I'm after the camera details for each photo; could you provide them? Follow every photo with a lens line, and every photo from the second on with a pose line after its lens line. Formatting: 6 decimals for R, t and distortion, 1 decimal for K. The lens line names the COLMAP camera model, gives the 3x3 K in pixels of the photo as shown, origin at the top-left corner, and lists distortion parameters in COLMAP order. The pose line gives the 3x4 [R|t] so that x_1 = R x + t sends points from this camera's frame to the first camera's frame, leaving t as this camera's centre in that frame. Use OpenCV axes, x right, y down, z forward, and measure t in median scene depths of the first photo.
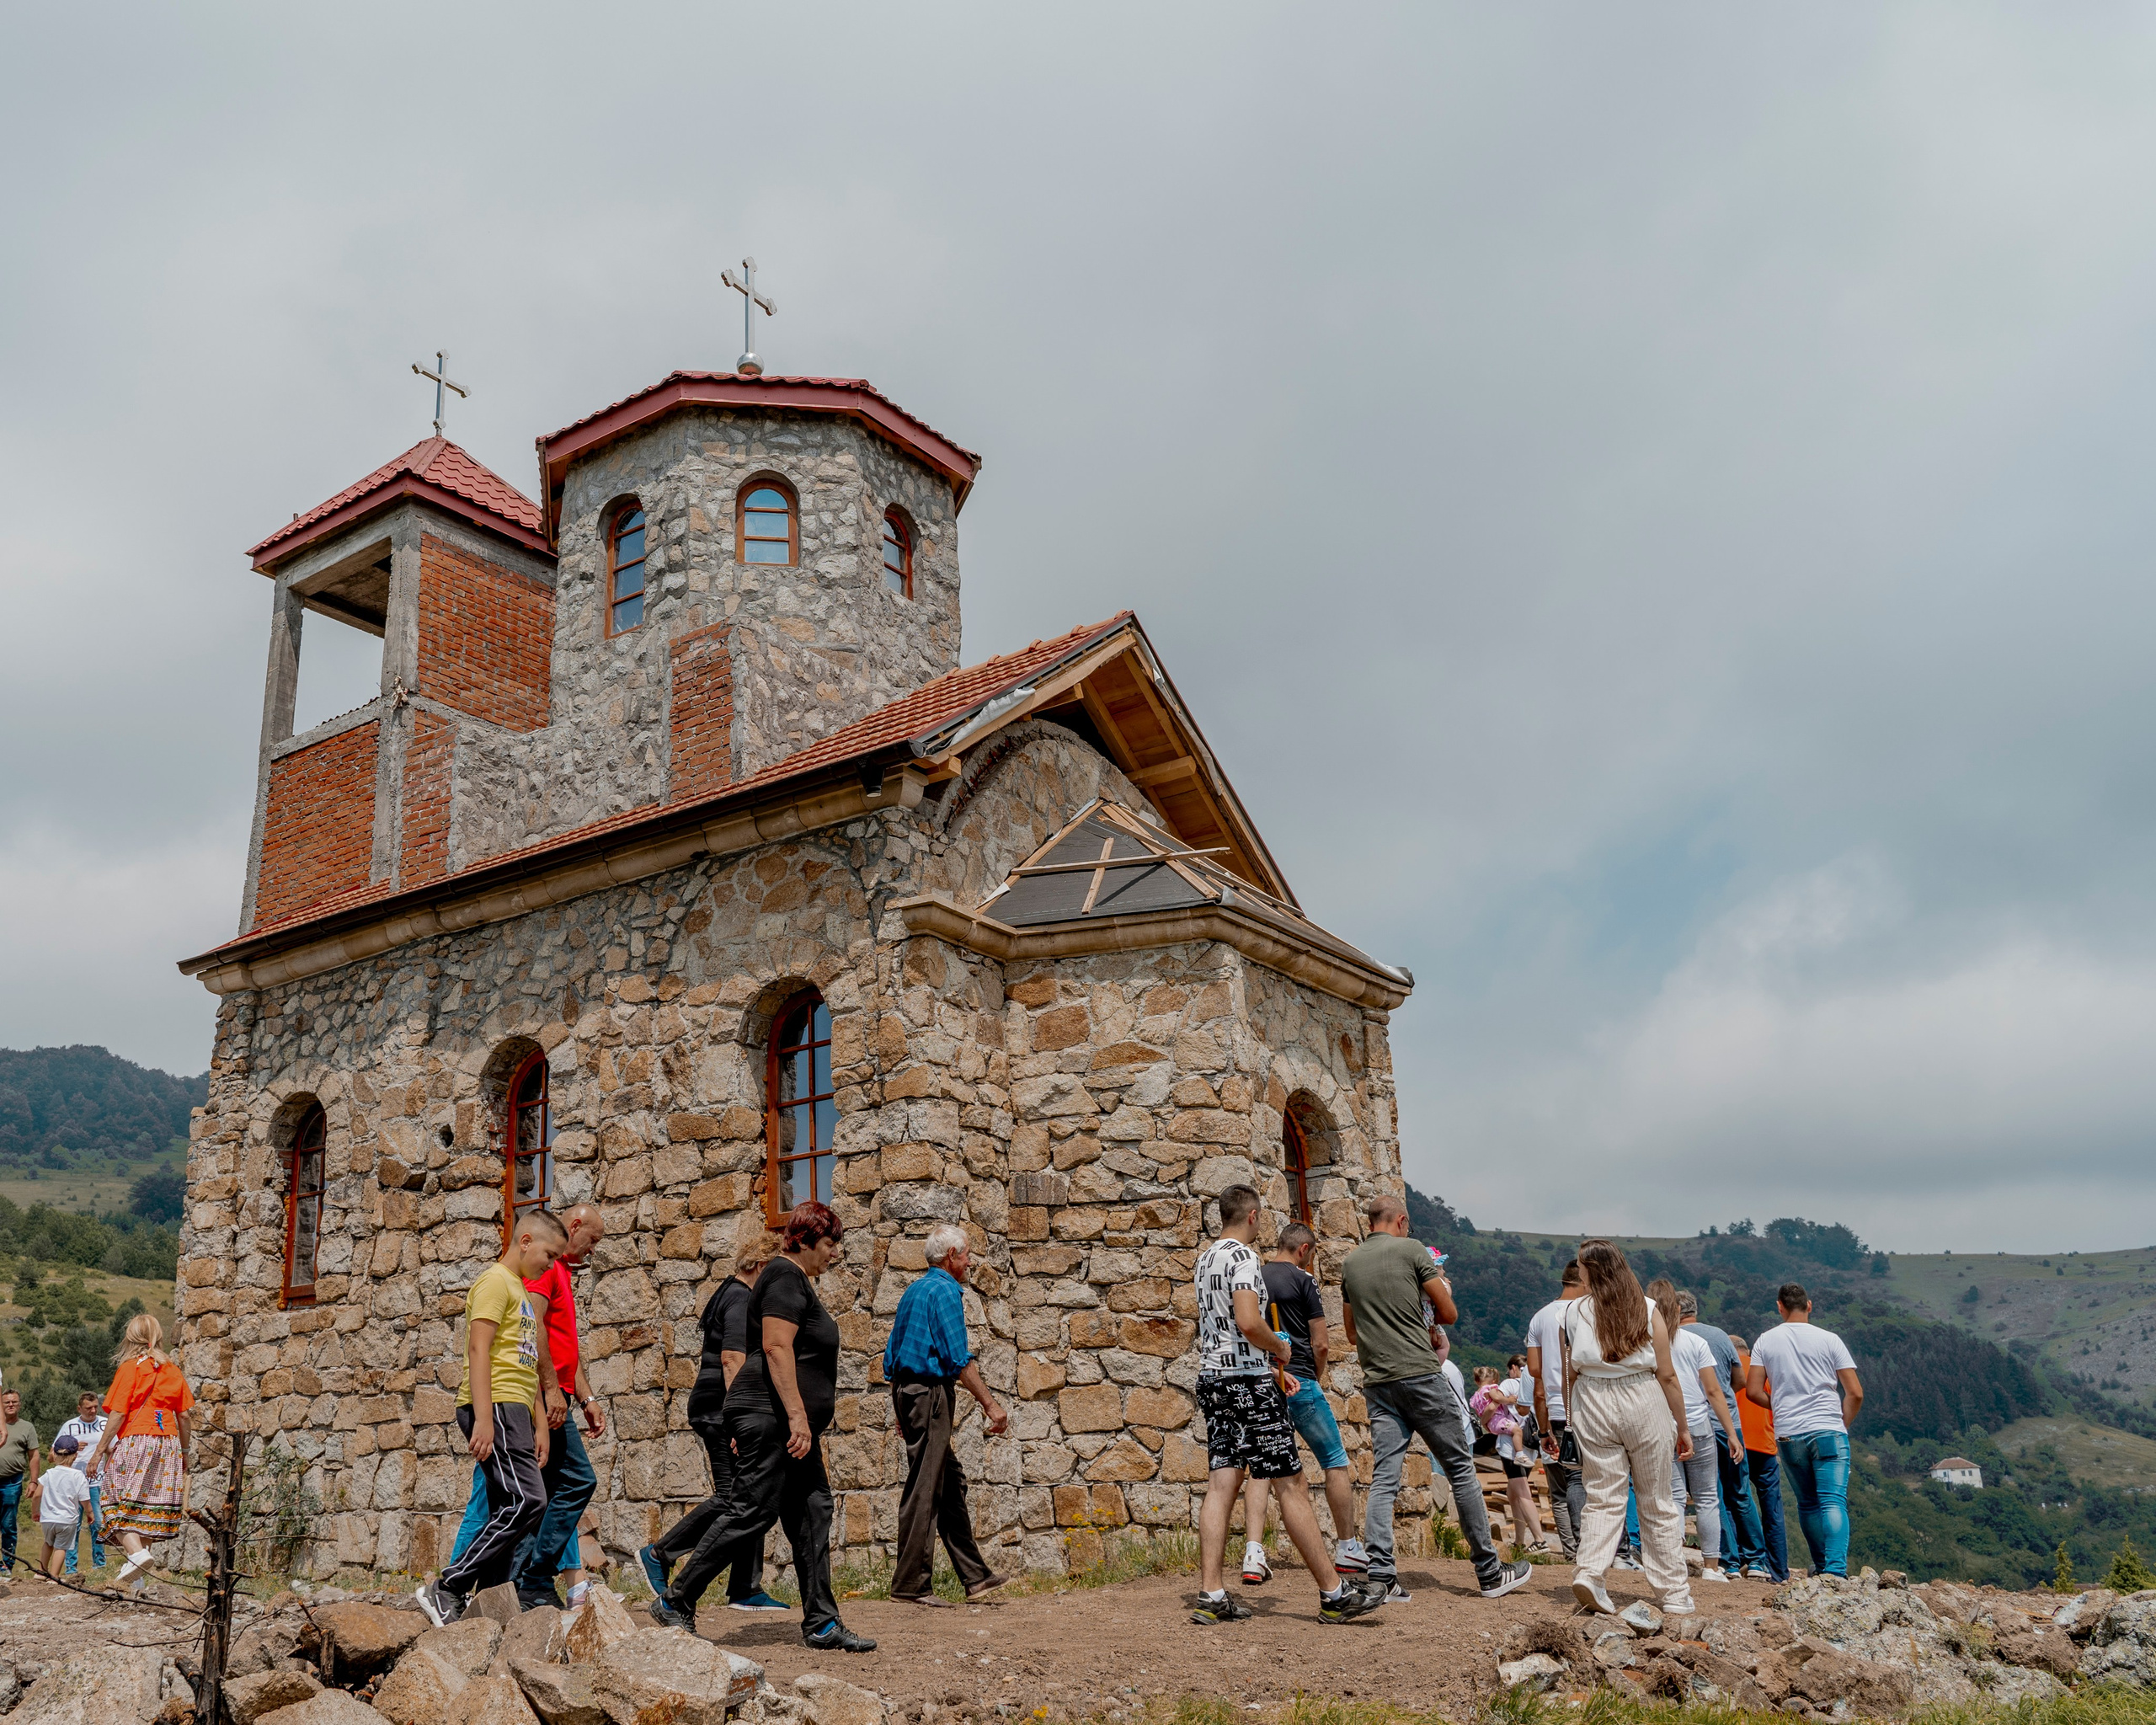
lens RADIAL K [[2056.5, 0, 866.6], [0, 2056.5, 863.9], [0, 0, 1]] dist [0.004934, 0.011265]
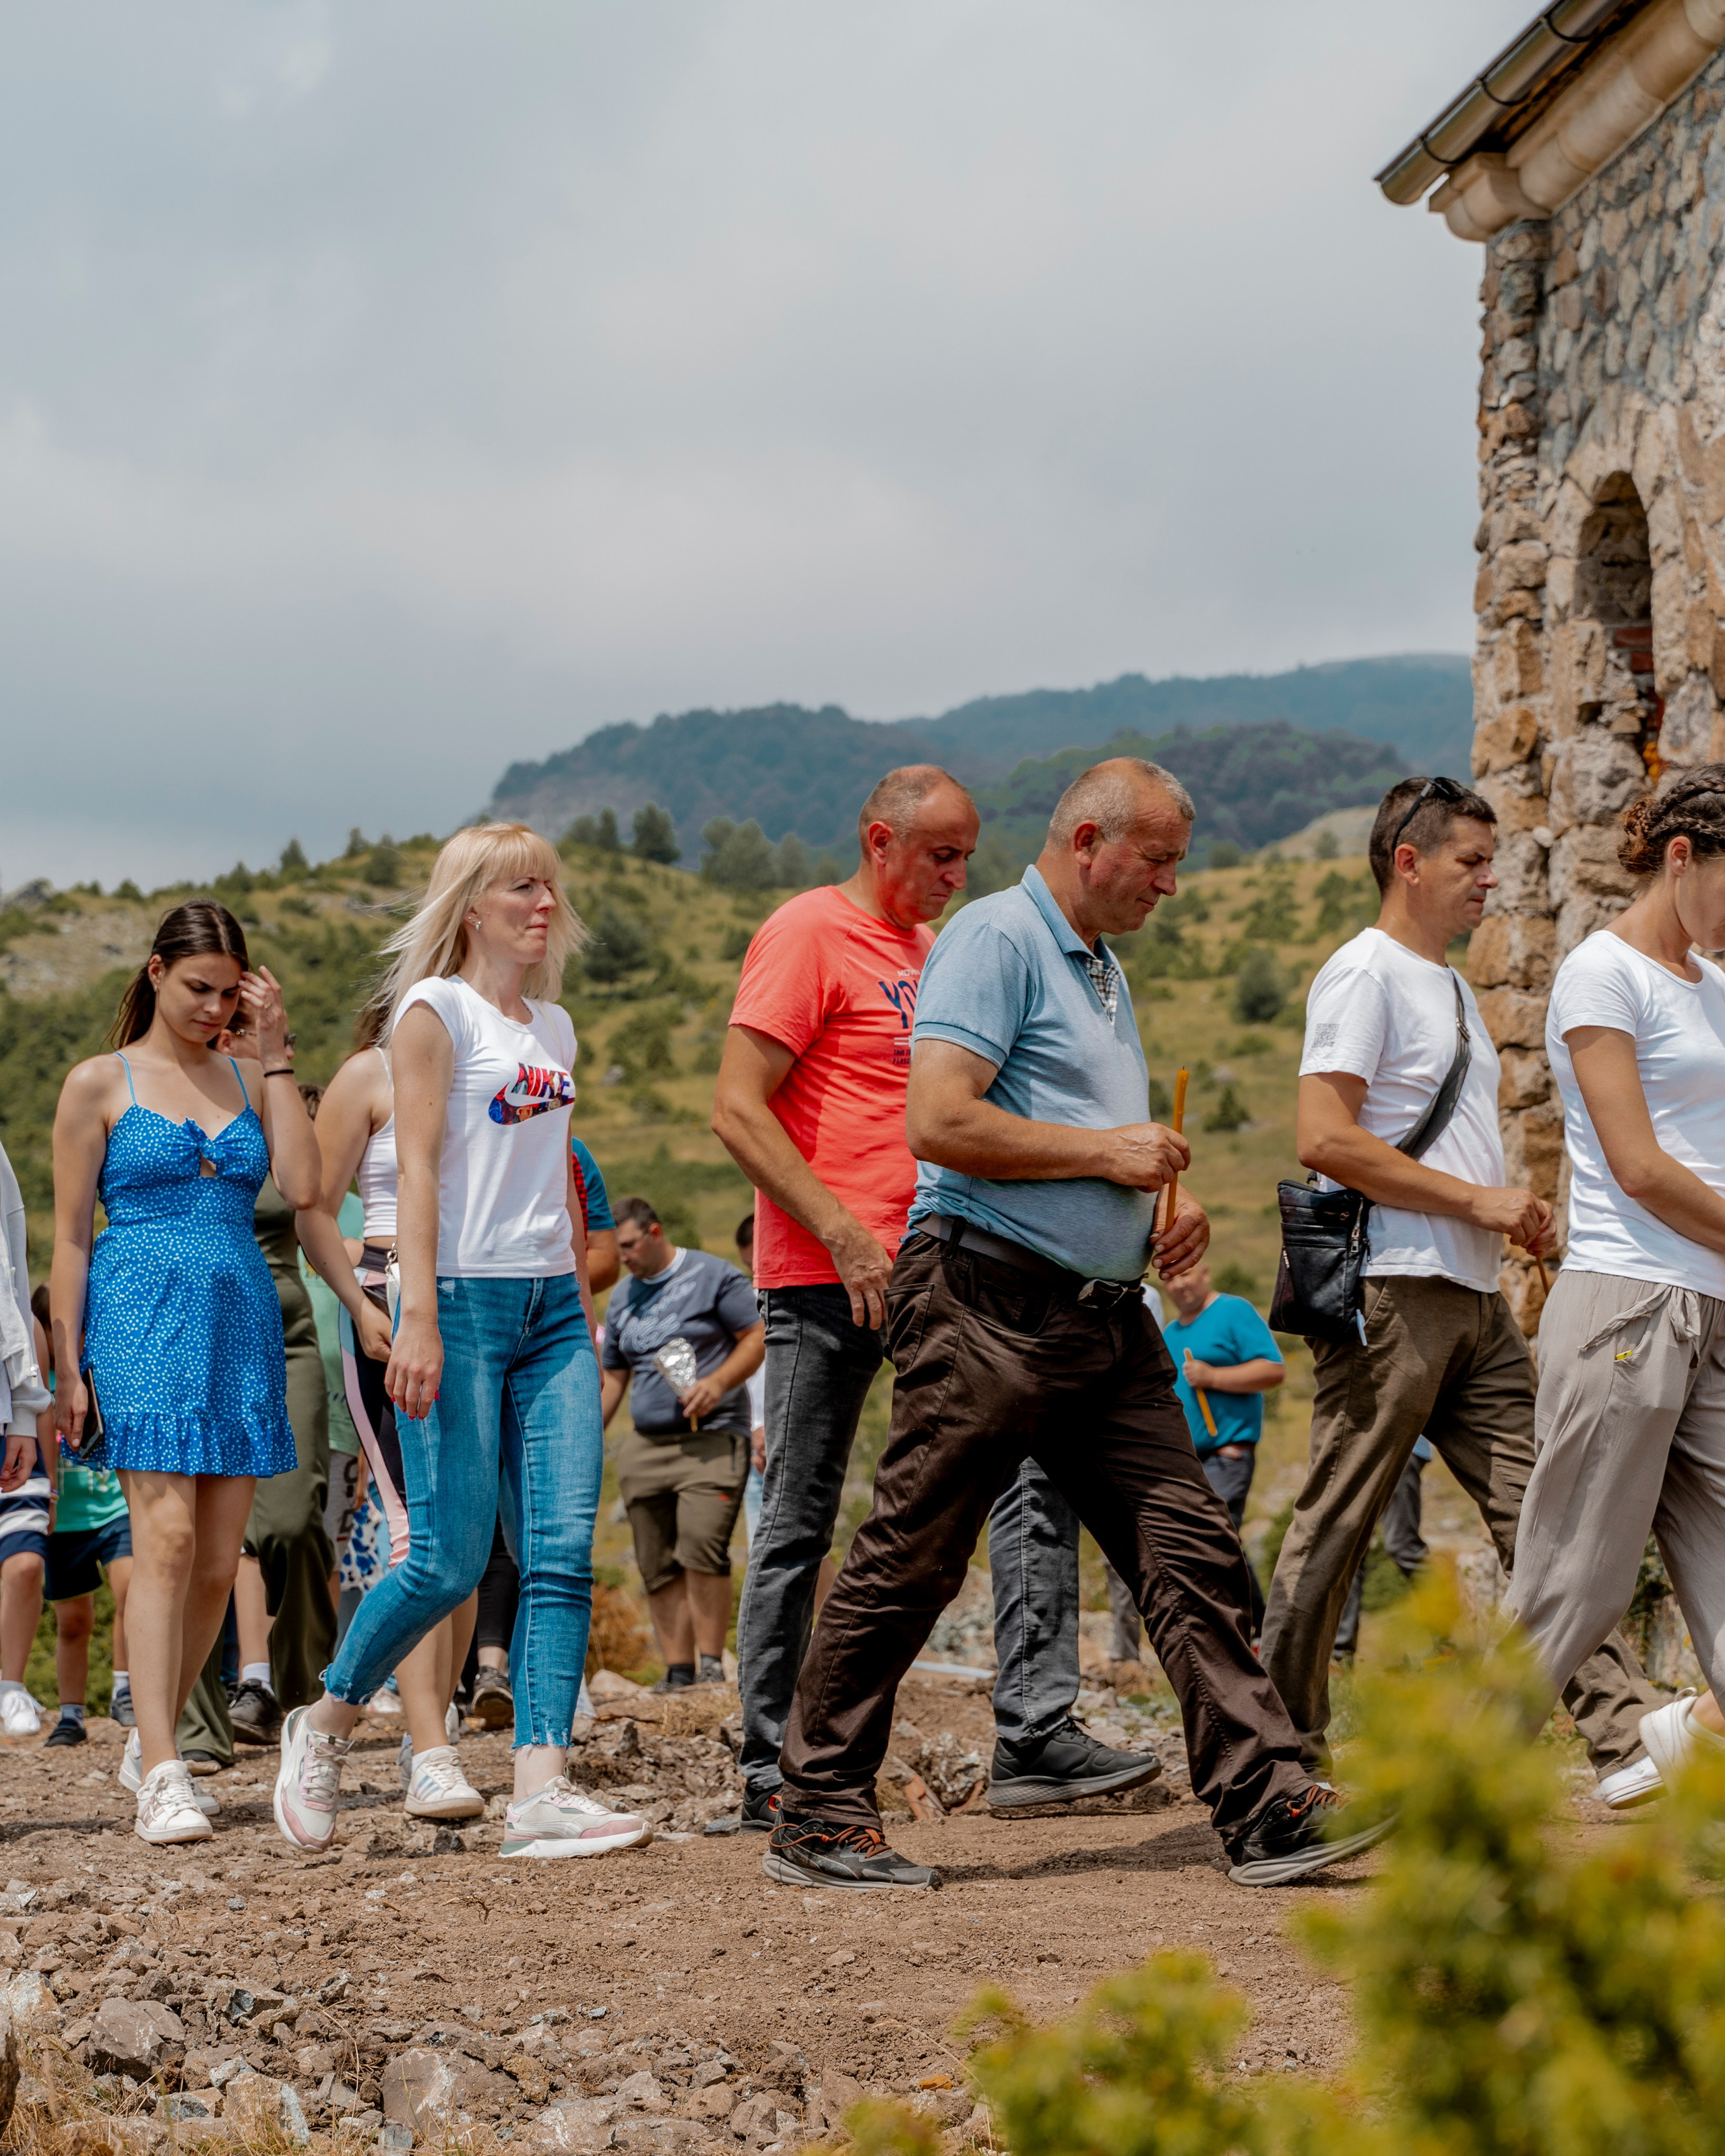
lens RADIAL K [[5459.6, 0, 862.1], [0, 5459.6, 1306.3], [0, 0, 1]] dist [0.033026, -0.436757]
pose [[0.747397, -0.025895, -0.663872, 0.291509], [0.204193, 0.959829, 0.192444, 0.036868], [0.632220, -0.279390, 0.722661, 0.143149]]
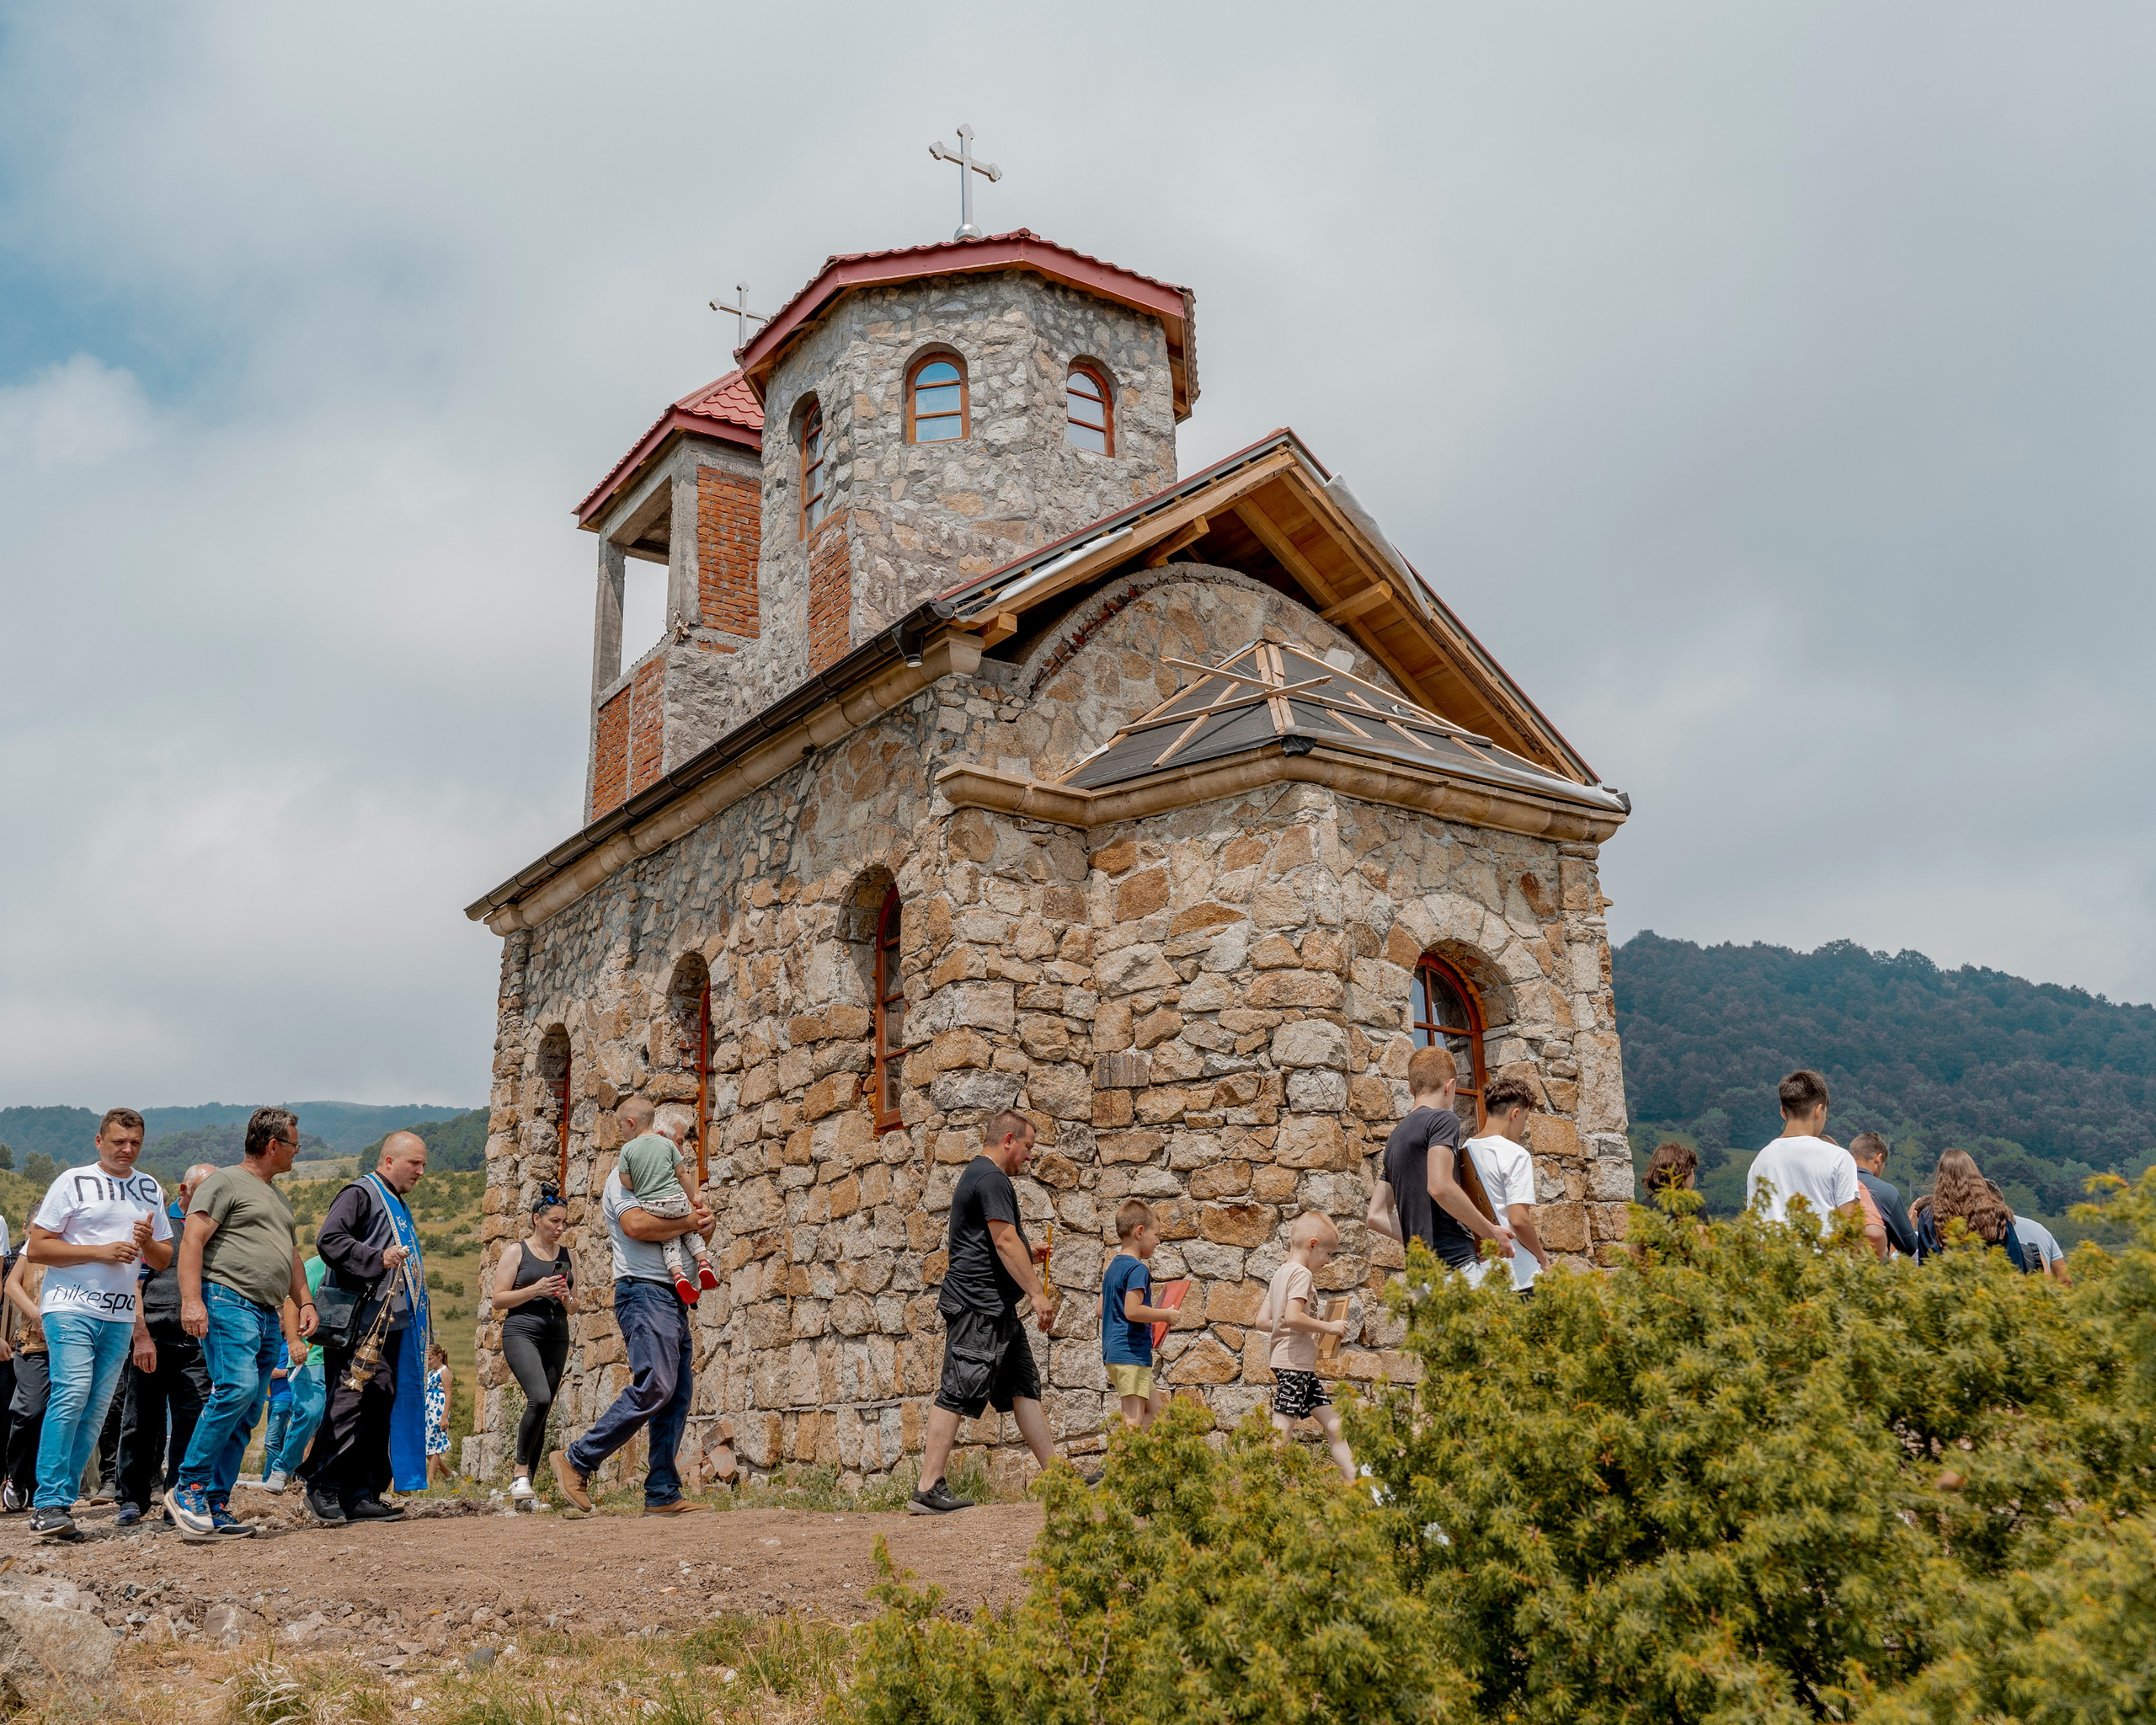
lens RADIAL K [[2064.6, 0, 933.9], [0, 2064.6, 865.8], [0, 0, 1]] dist [-0.000557, -0.007682]
pose [[0.943011, -0.091924, -0.319813, 0.245912], [0.103251, 0.994481, 0.018605, 0.033273], [0.316337, -0.050566, 0.947298, 0.085230]]
